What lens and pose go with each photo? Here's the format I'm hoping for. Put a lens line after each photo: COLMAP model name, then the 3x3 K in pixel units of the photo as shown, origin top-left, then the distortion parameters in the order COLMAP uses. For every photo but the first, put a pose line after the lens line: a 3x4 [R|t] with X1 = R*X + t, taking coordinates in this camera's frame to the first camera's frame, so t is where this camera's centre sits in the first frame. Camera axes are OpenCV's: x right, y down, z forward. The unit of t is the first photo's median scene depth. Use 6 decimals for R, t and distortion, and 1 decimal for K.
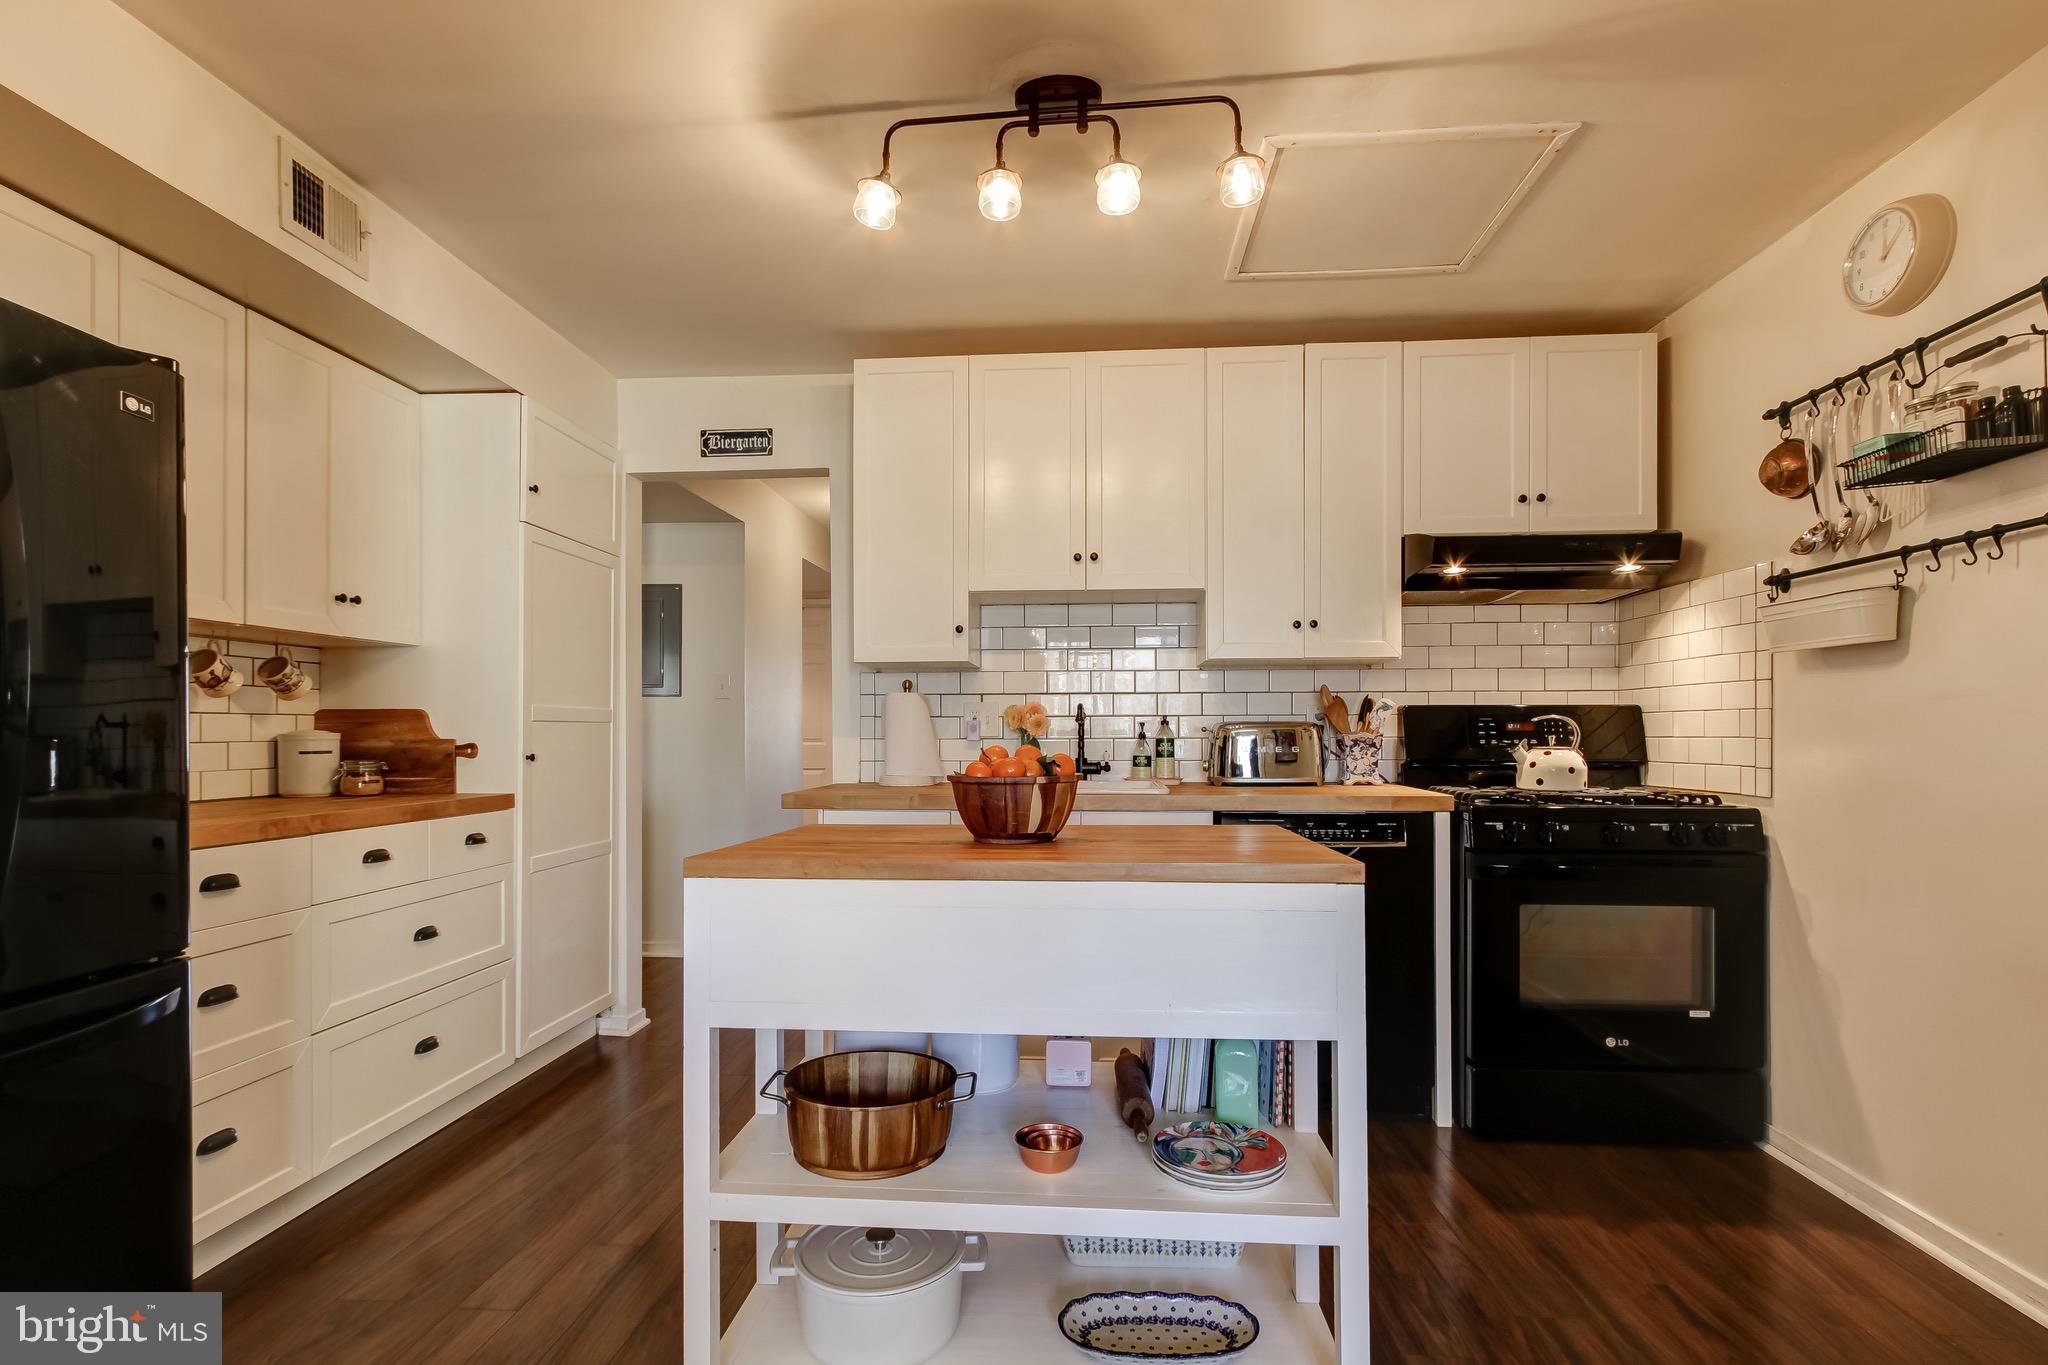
lens RADIAL K [[976.3, 0, 1029.8], [0, 976.3, 730.5], [0, 0, 1]] dist [0.000020, 0.002842]
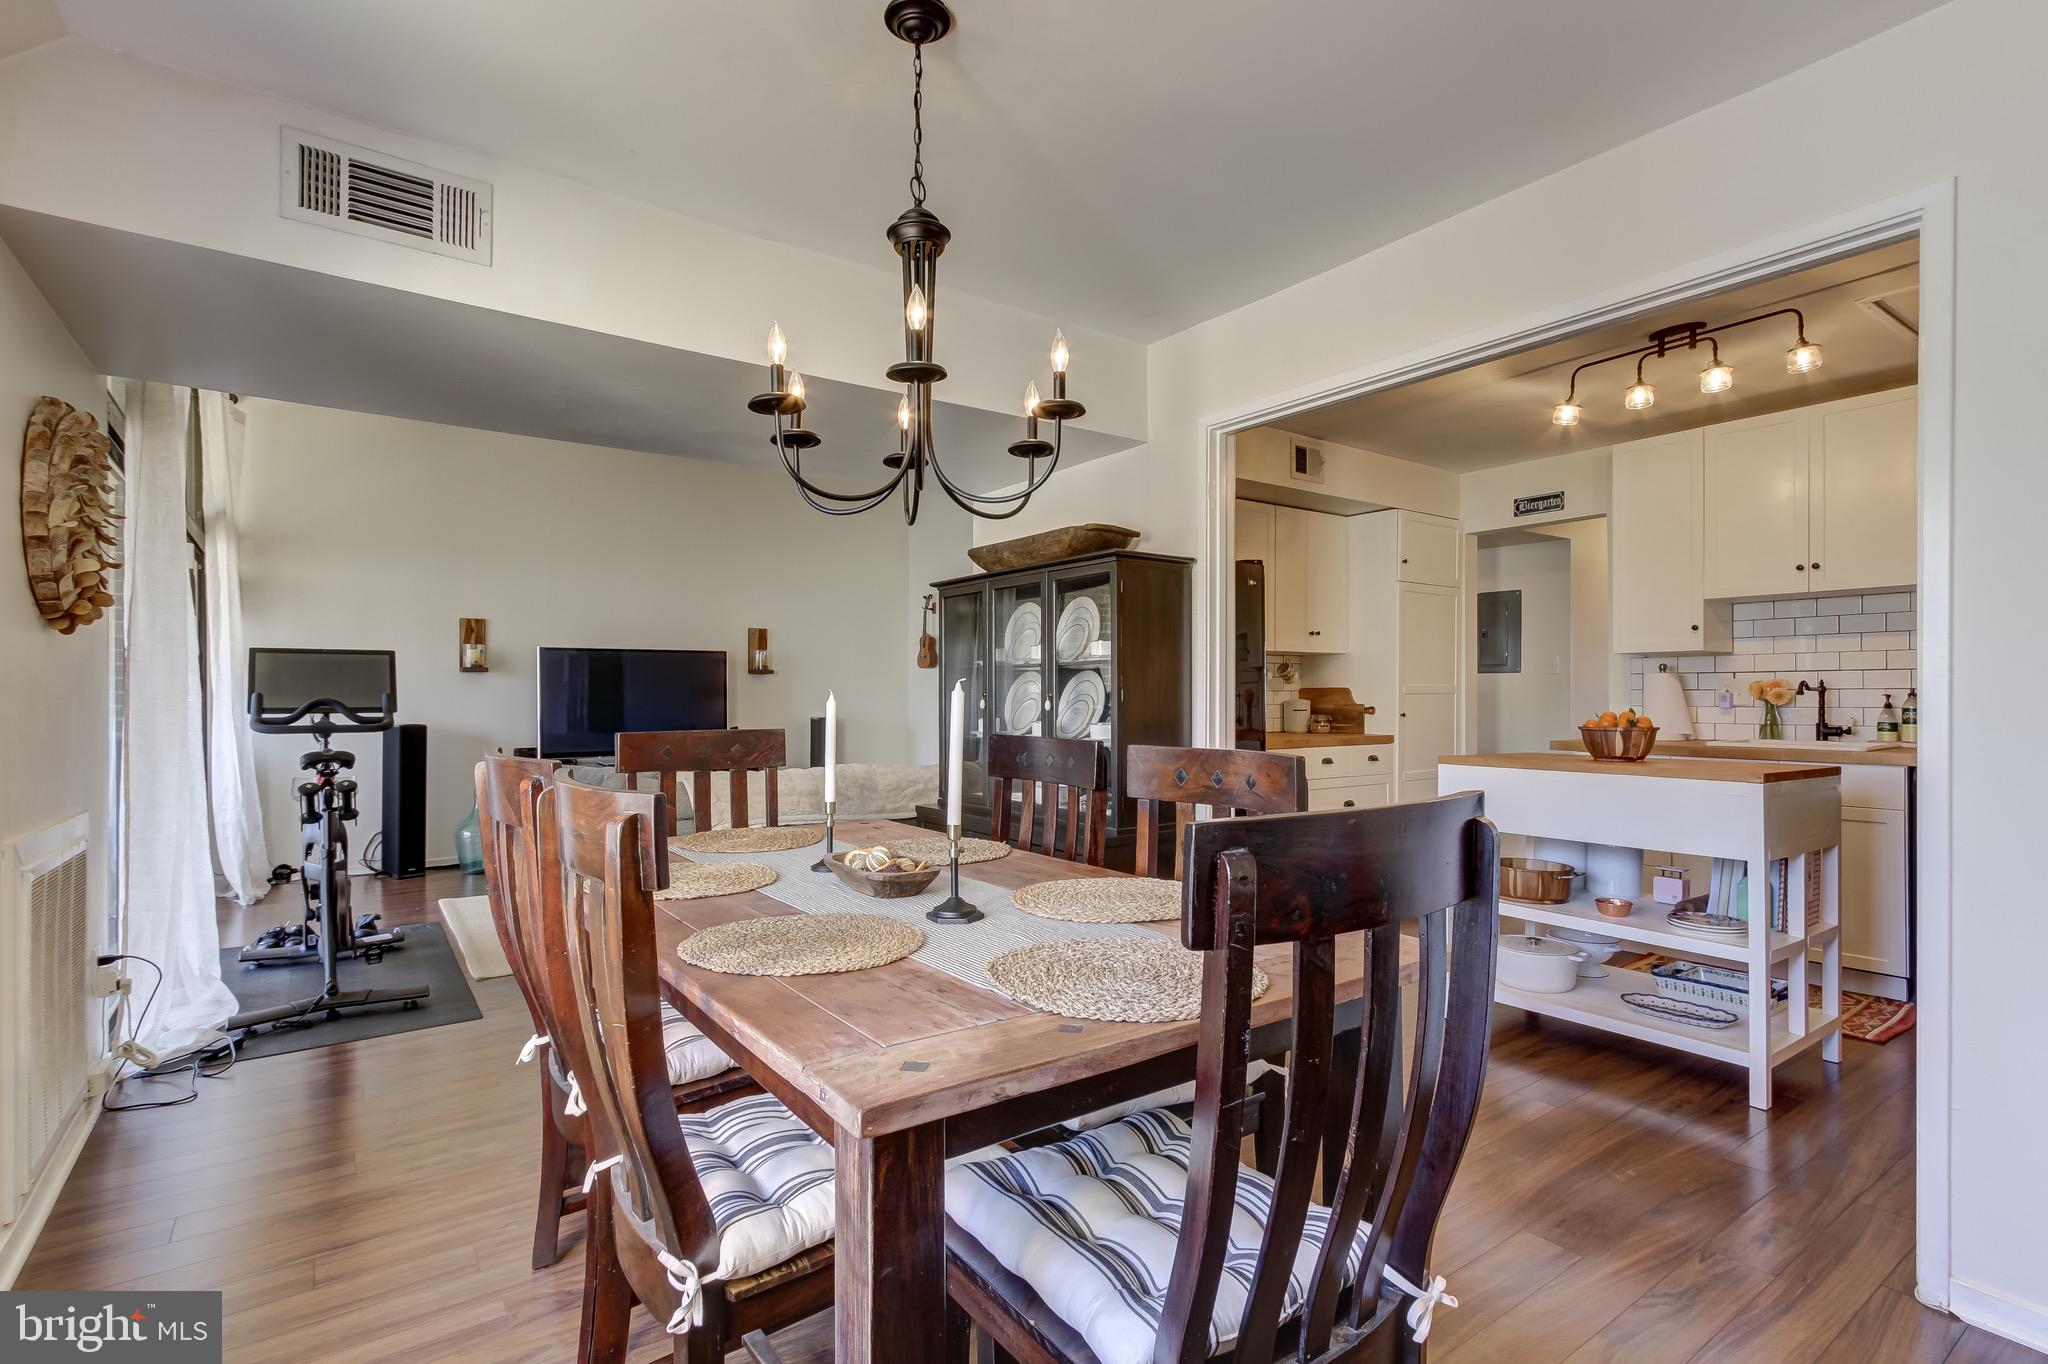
lens RADIAL K [[976.3, 0, 1027.9], [0, 976.3, 693.7], [0, 0, 1]] dist [0.000020, 0.002842]
pose [[0.636486, -0.000470, -0.771288, 0.439800], [0.001547, 0.999999, 0.000667, -0.013684], [0.771287, -0.001618, 0.636485, -0.678771]]
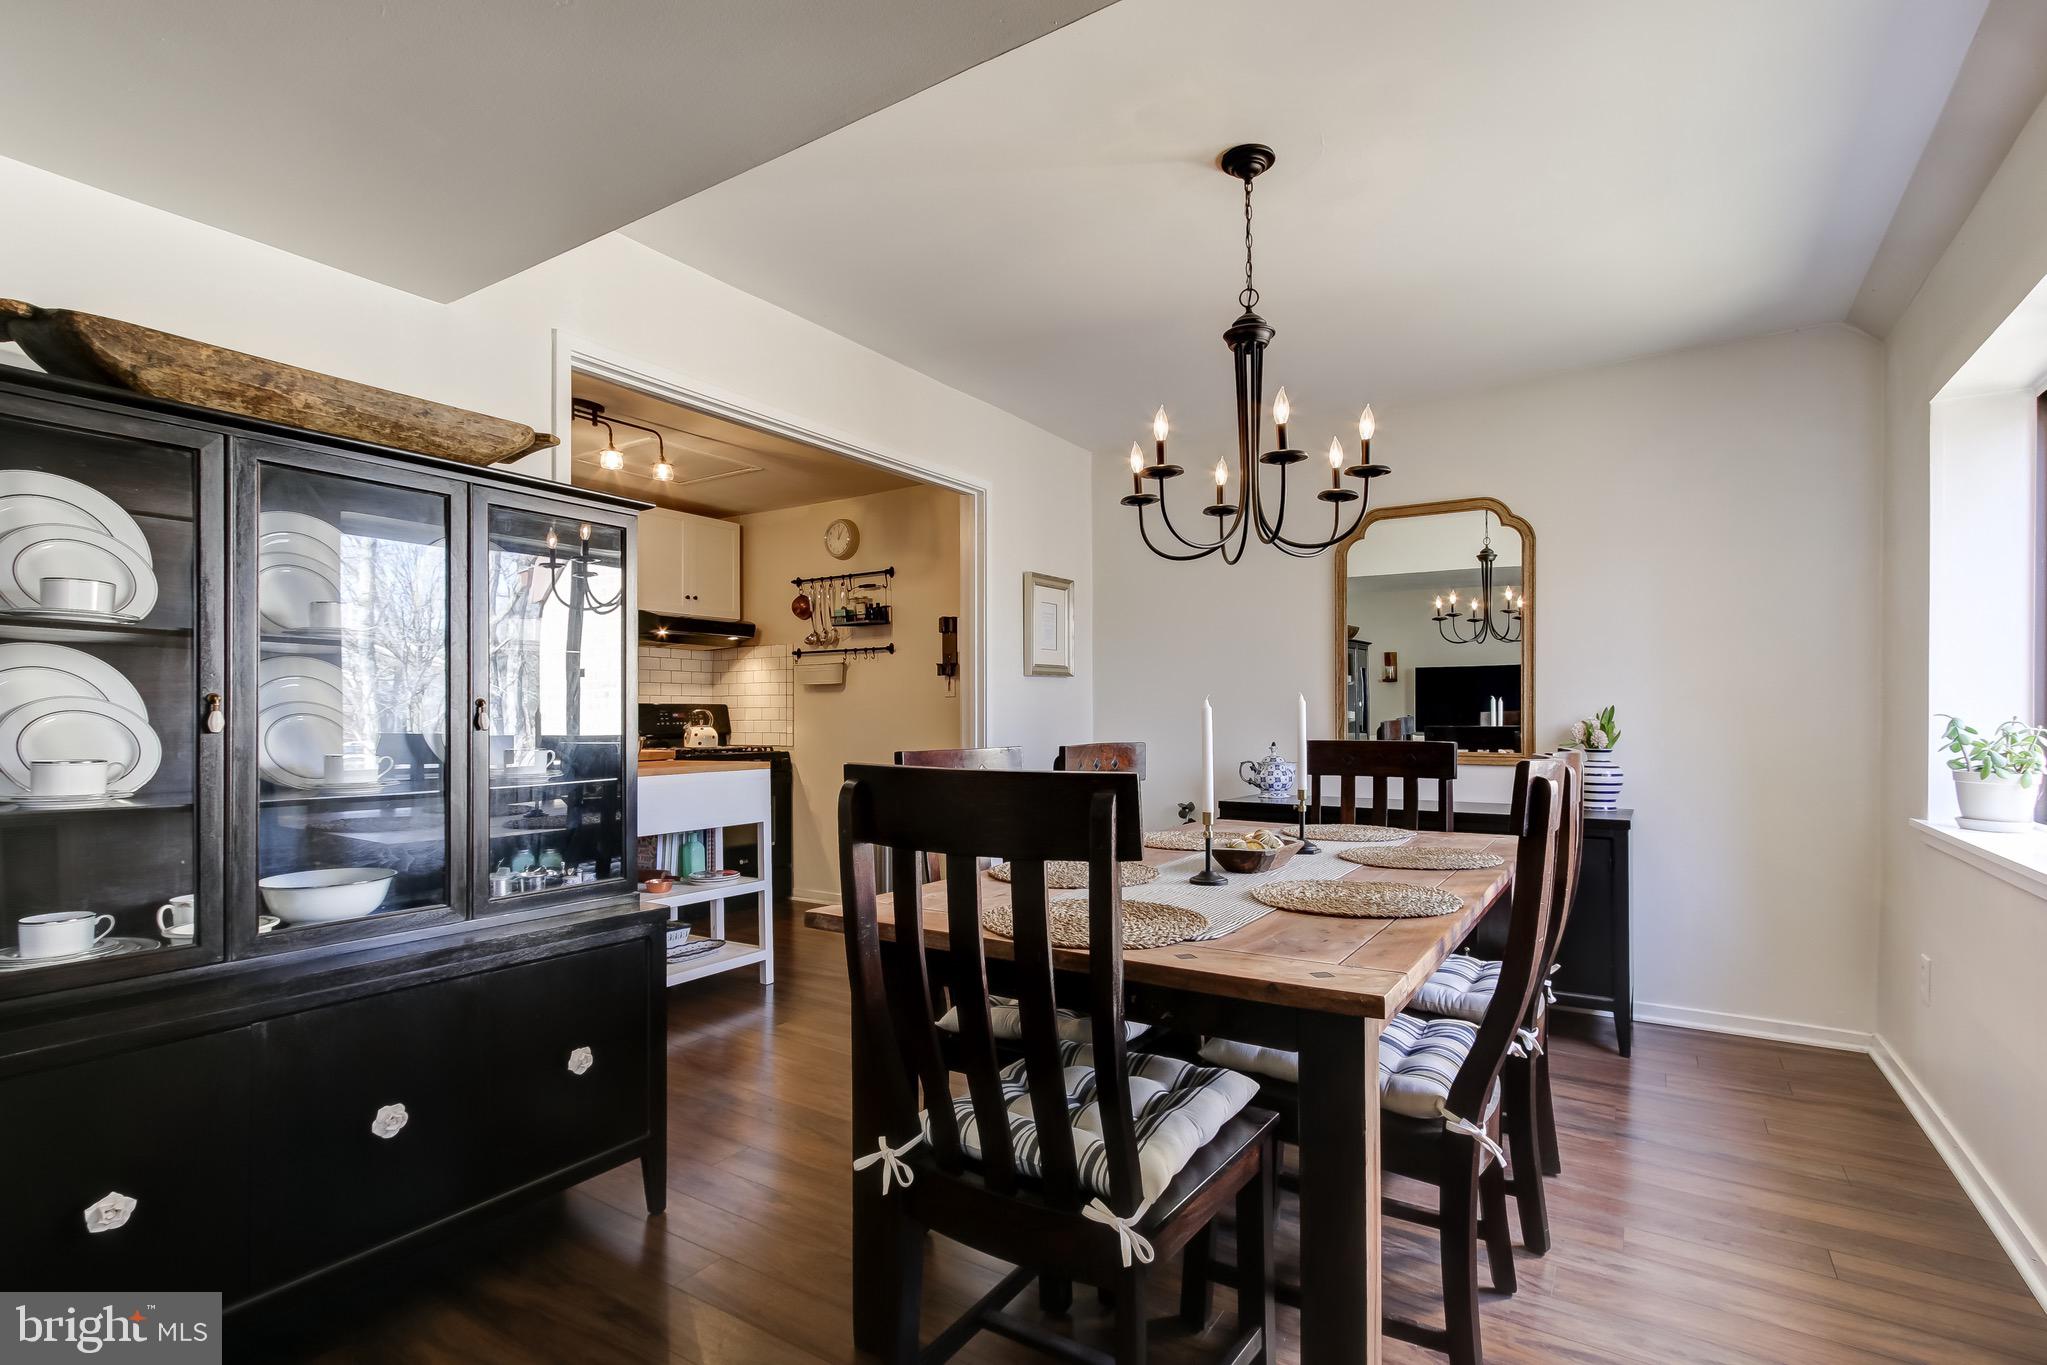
lens RADIAL K [[975.8, 0, 1013.5], [0, 975.8, 727.7], [0, 0, 1]] dist [0.000020, 0.002842]
pose [[0.499126, -0.008483, 0.866488, -0.910683], [-0.000420, 0.999950, 0.010031, 0.001019], [-0.866529, -0.005371, 0.499097, -0.560744]]
